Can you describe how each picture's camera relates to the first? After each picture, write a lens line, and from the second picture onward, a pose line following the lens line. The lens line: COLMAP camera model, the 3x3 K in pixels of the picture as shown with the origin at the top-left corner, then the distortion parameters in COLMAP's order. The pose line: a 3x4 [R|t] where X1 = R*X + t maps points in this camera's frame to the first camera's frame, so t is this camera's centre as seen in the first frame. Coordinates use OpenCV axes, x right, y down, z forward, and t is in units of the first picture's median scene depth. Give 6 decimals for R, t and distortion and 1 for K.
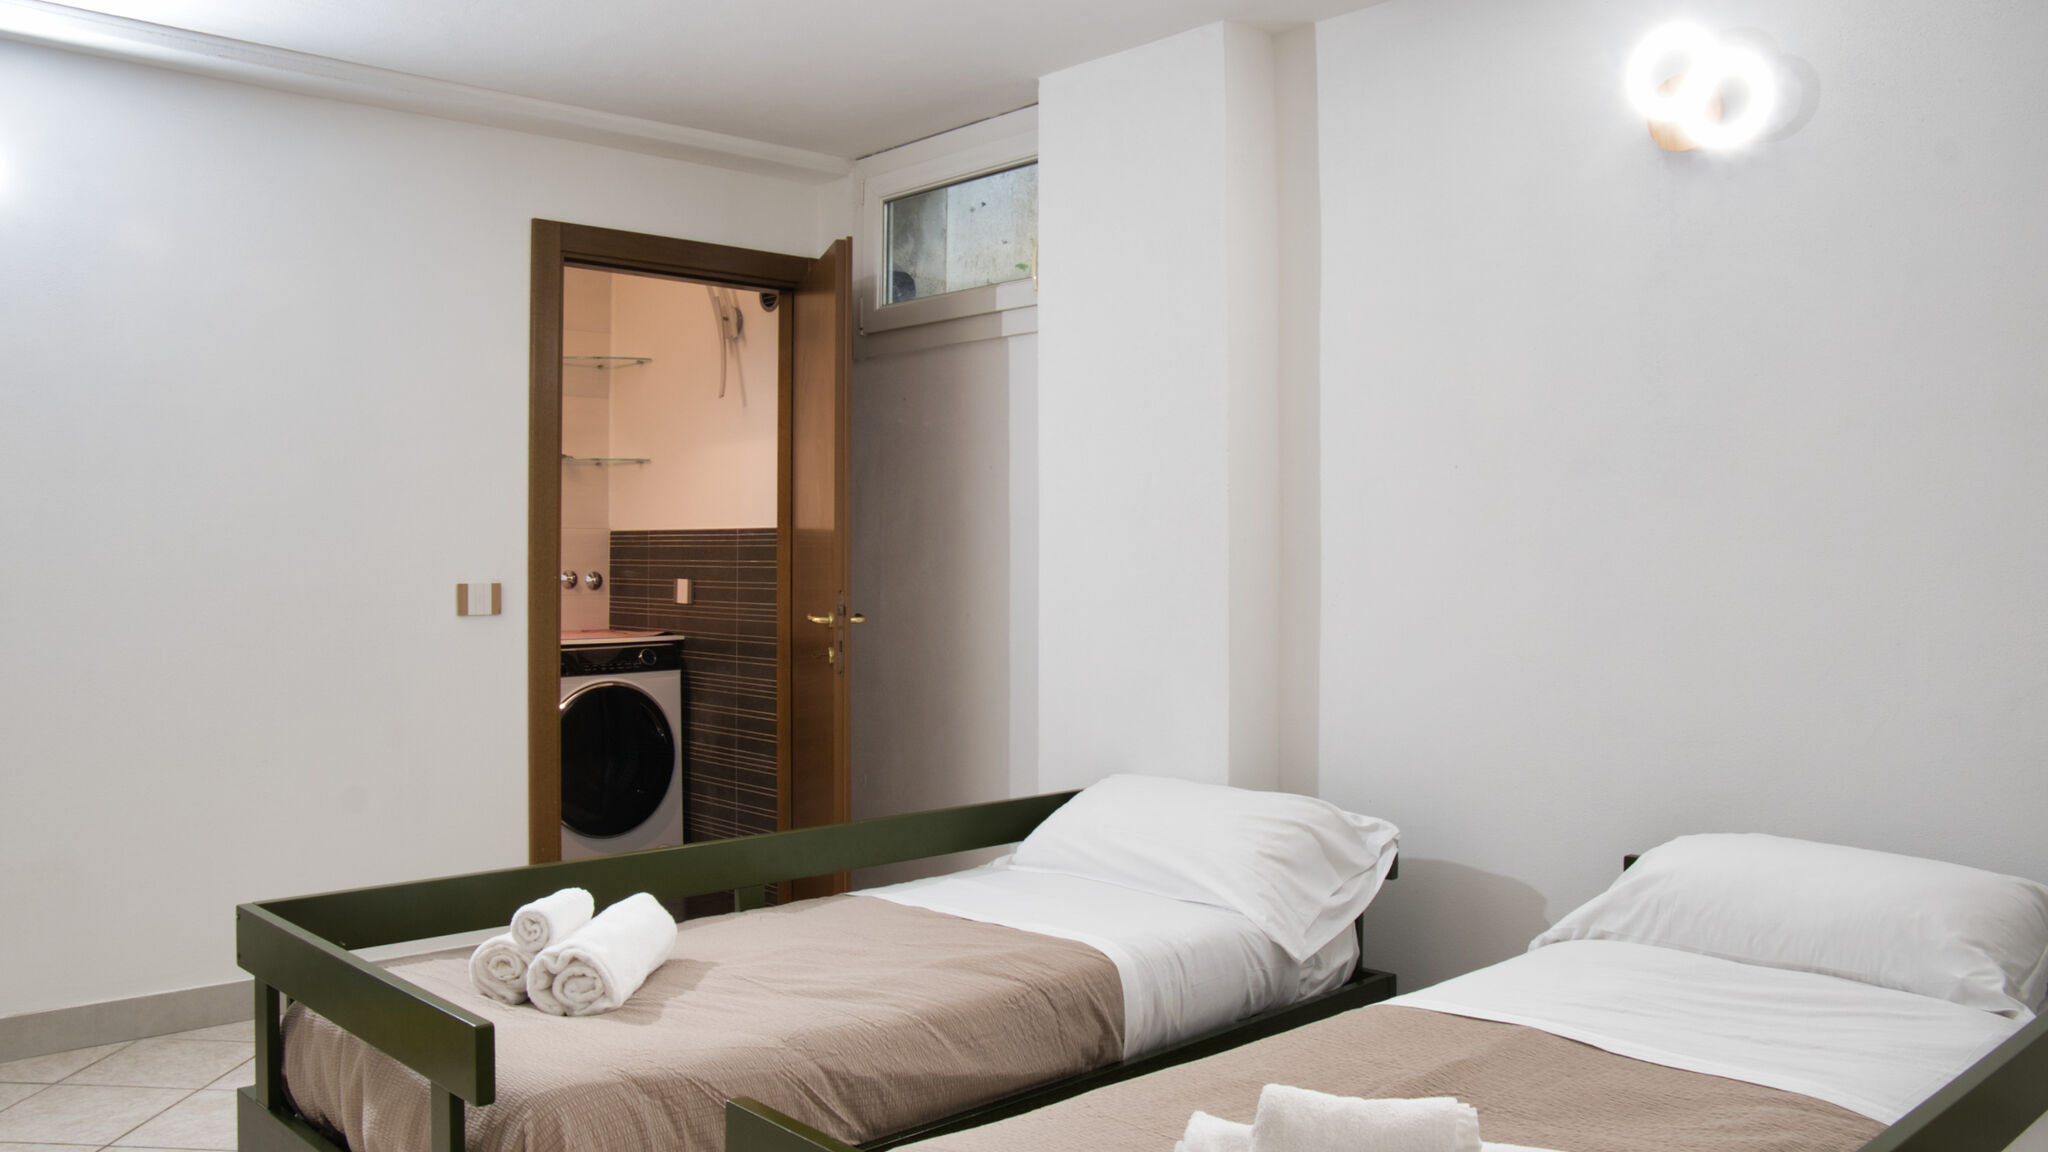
lens RADIAL K [[1542.1, 0, 948.7], [0, 1542.1, 484.7], [0, 0, 1]] dist [-0.089085, 0.002413]
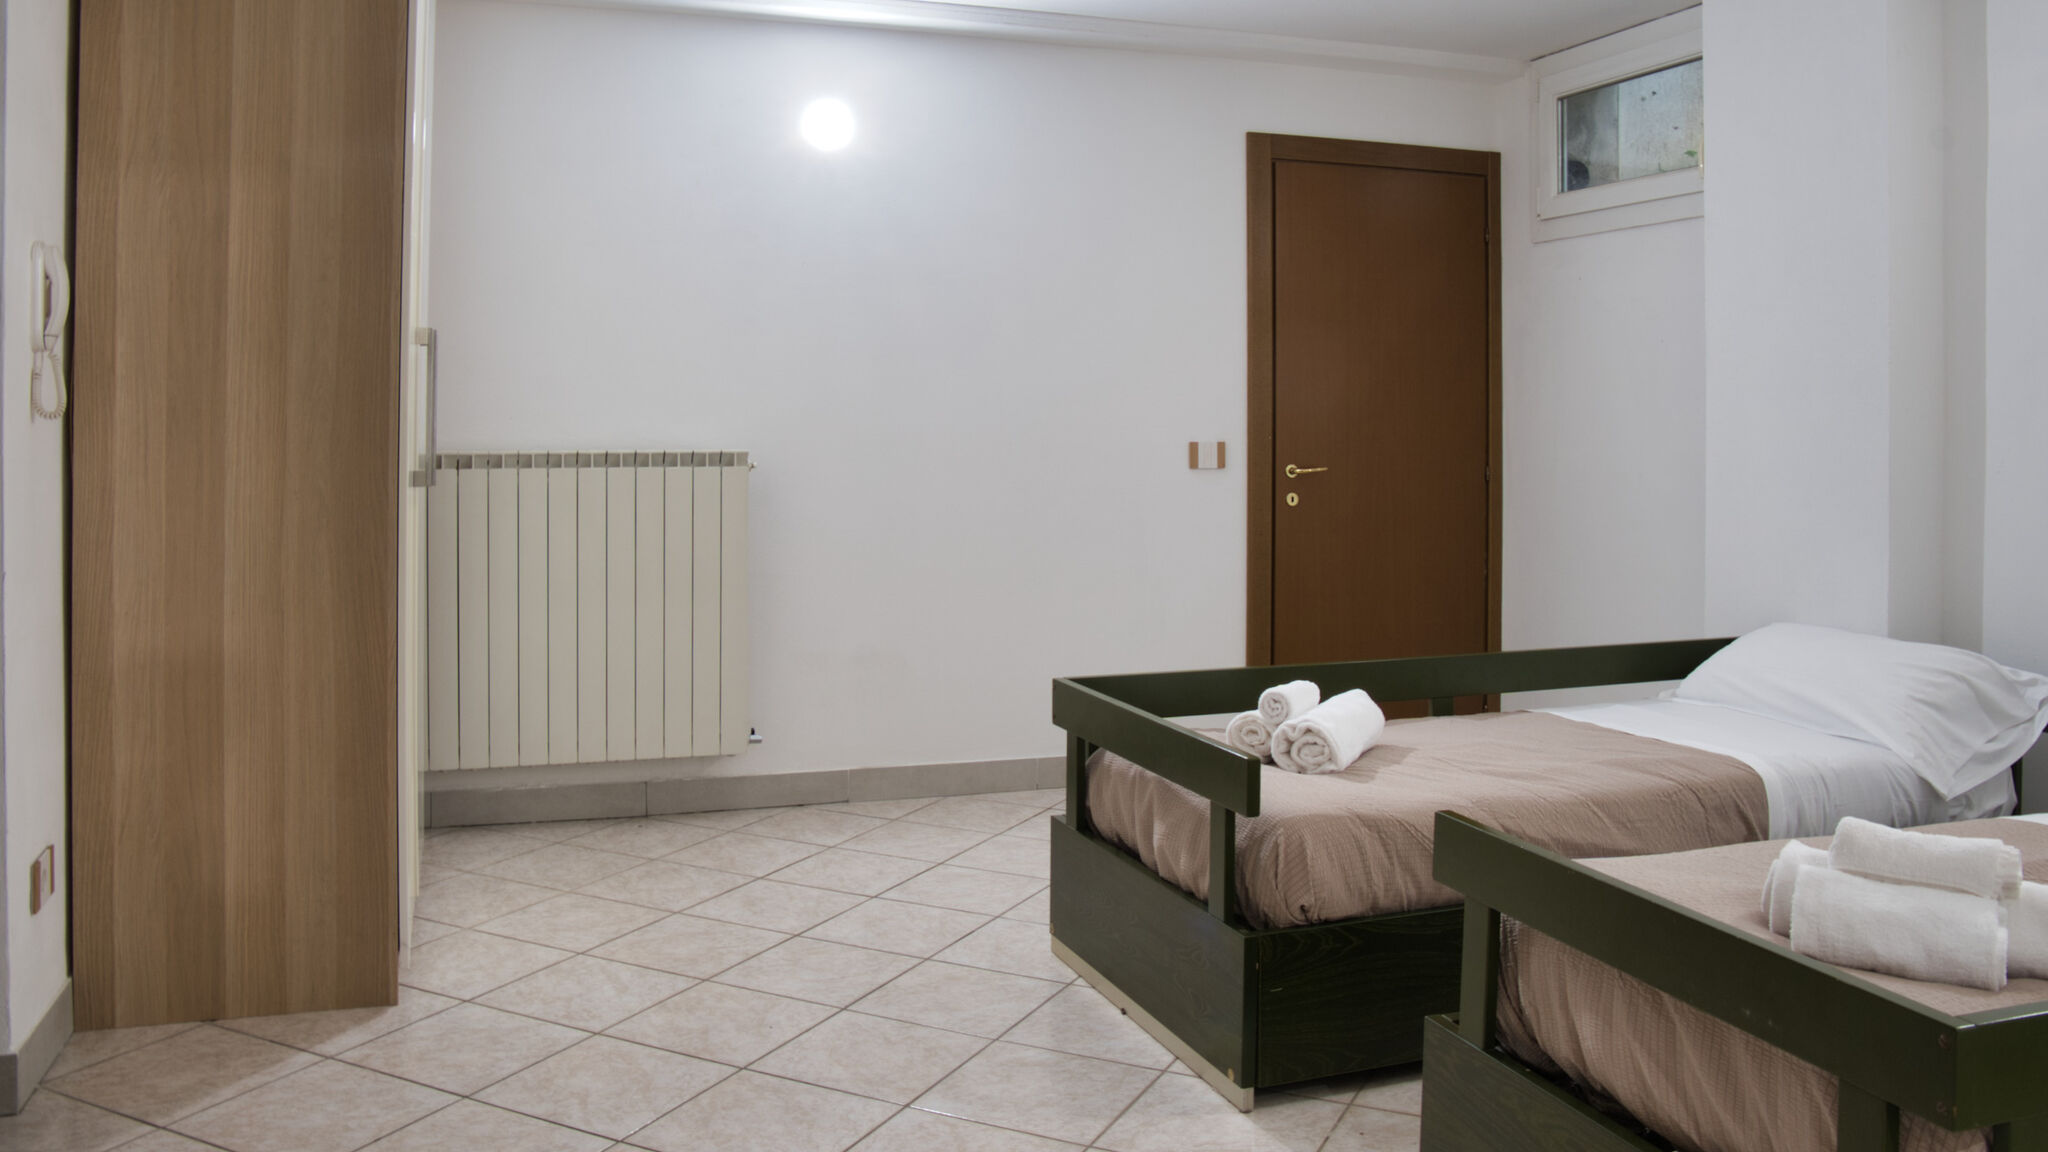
lens RADIAL K [[1607.8, 0, 1017.0], [0, 1607.8, 431.5], [0, 0, 1]] dist [-0.121535, 0.081657]
pose [[0.930705, 0.011606, -0.365587, 0.015373], [0.008052, 0.998604, 0.052202, -0.014202], [0.365682, -0.051528, 0.929312, -0.311743]]
